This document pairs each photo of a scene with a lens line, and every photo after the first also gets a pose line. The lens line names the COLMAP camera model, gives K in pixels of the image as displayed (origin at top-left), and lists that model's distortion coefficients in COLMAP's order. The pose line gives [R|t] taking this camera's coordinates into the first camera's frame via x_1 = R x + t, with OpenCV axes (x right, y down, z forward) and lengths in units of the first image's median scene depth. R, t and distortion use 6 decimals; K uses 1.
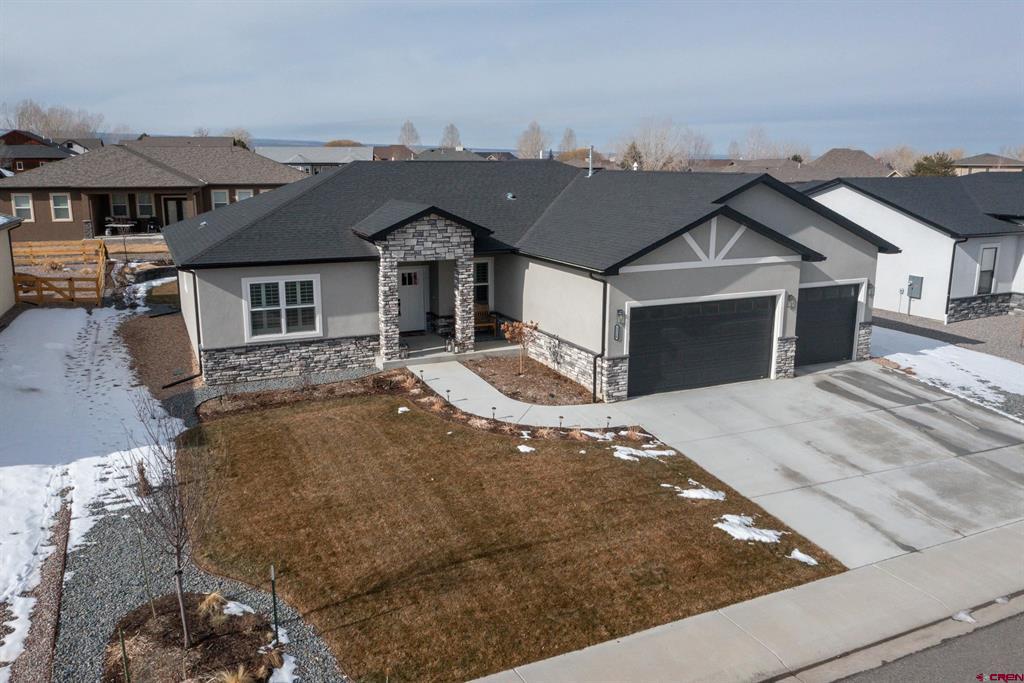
lens RADIAL K [[810.7, 0, 509.4], [0, 810.7, 342.7], [0, 0, 1]] dist [-0.015070, 0.006437]
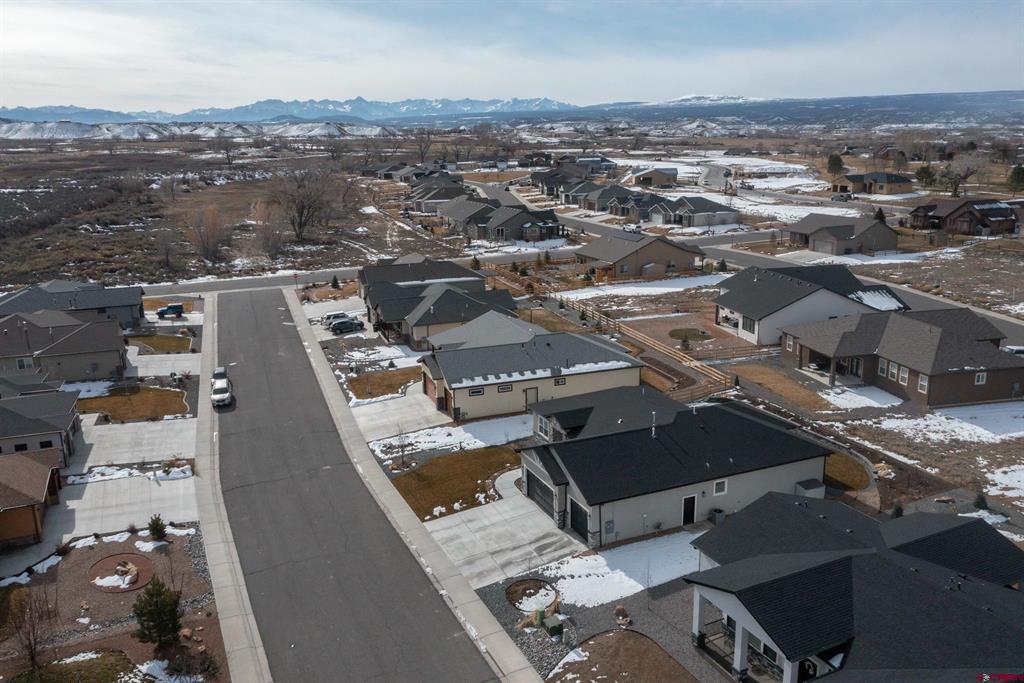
lens RADIAL K [[810.7, 0, 509.4], [0, 810.7, 342.7], [0, 0, 1]] dist [-0.015070, 0.006437]
pose [[-0.021524, 0.247313, -0.968697, 2.741205], [-0.205394, 0.947159, 0.246378, -1.121559], [0.978443, 0.204268, 0.030410, 0.715964]]
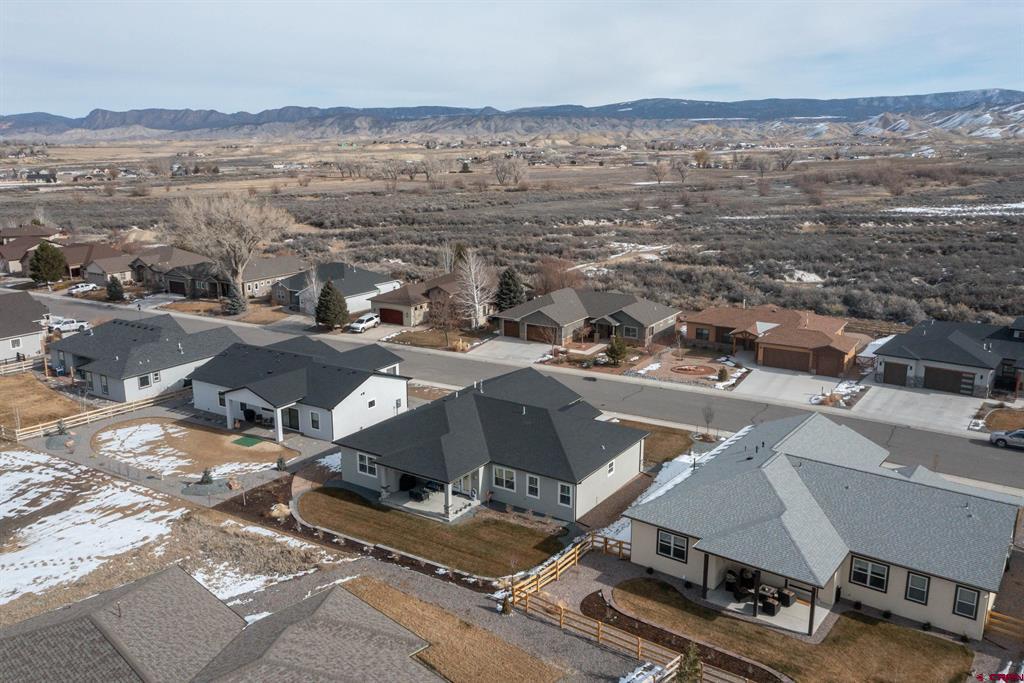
lens RADIAL K [[810.7, 0, 509.4], [0, 810.7, 342.7], [0, 0, 1]] dist [-0.015070, 0.006437]
pose [[-0.525058, -0.199569, 0.827337, -2.539746], [0.189572, 0.920270, 0.342295, -1.533791], [-0.829685, 0.336564, -0.445362, 2.616018]]
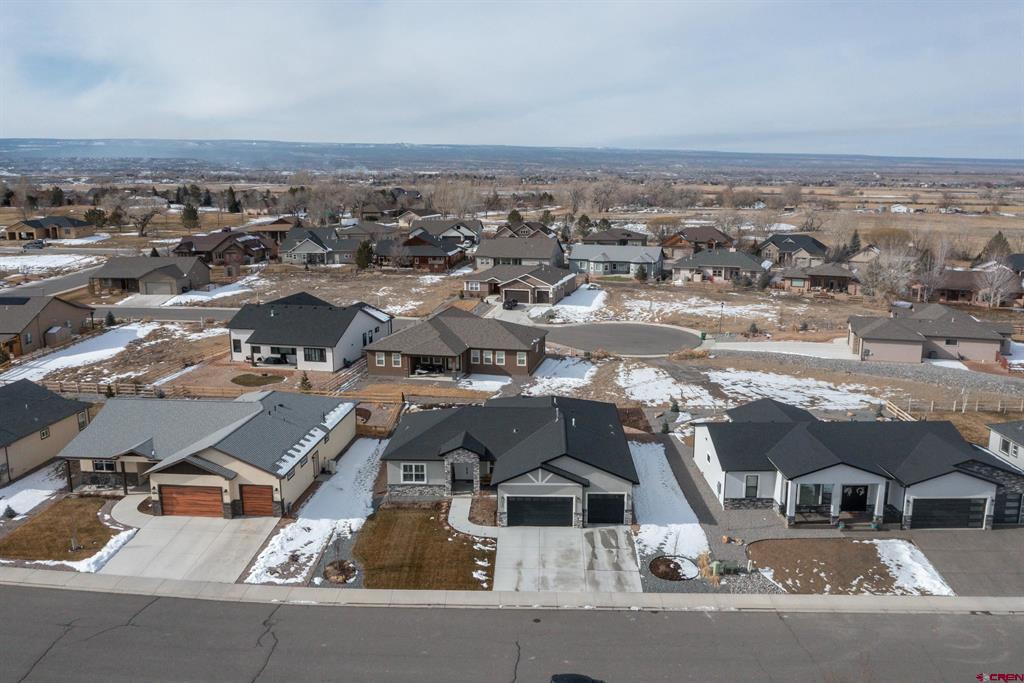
lens RADIAL K [[810.7, 0, 509.4], [0, 810.7, 342.7], [0, 0, 1]] dist [-0.015070, 0.006437]
pose [[0.891390, 0.087103, -0.444788, 1.326012], [-0.092445, 0.995670, 0.009717, -0.587663], [0.443709, 0.032457, 0.895583, -1.533600]]
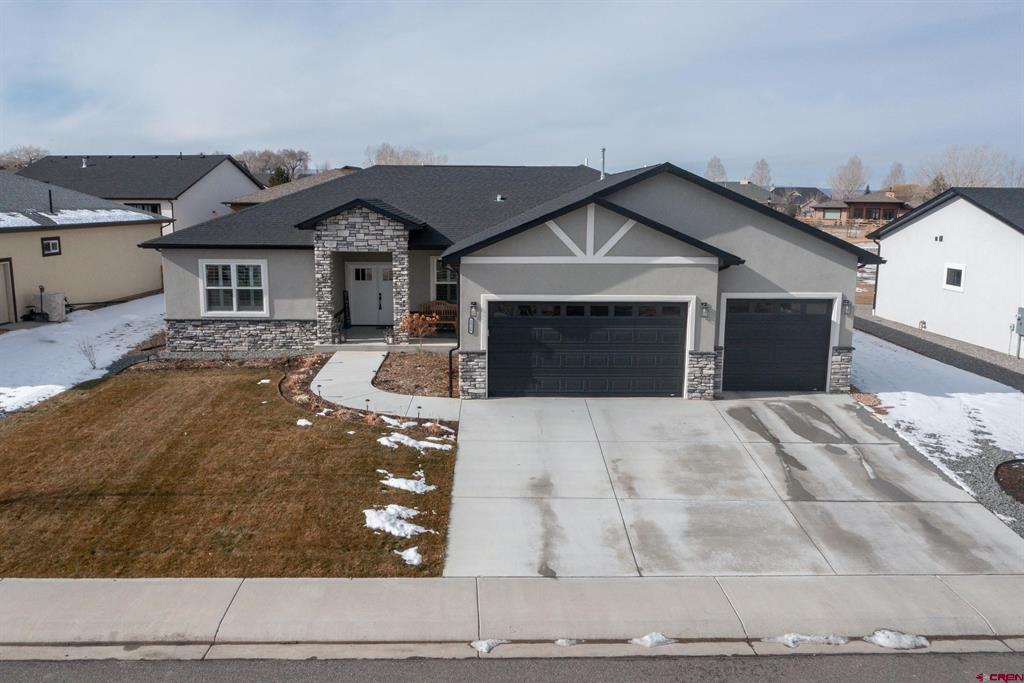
lens RADIAL K [[810.7, 0, 509.4], [0, 810.7, 342.7], [0, 0, 1]] dist [-0.015070, 0.006437]
pose [[0.916715, 0.074178, -0.392595, 0.519589], [-0.092831, 0.995268, -0.028714, 0.029091], [0.388607, 0.062767, 0.919263, 0.127744]]
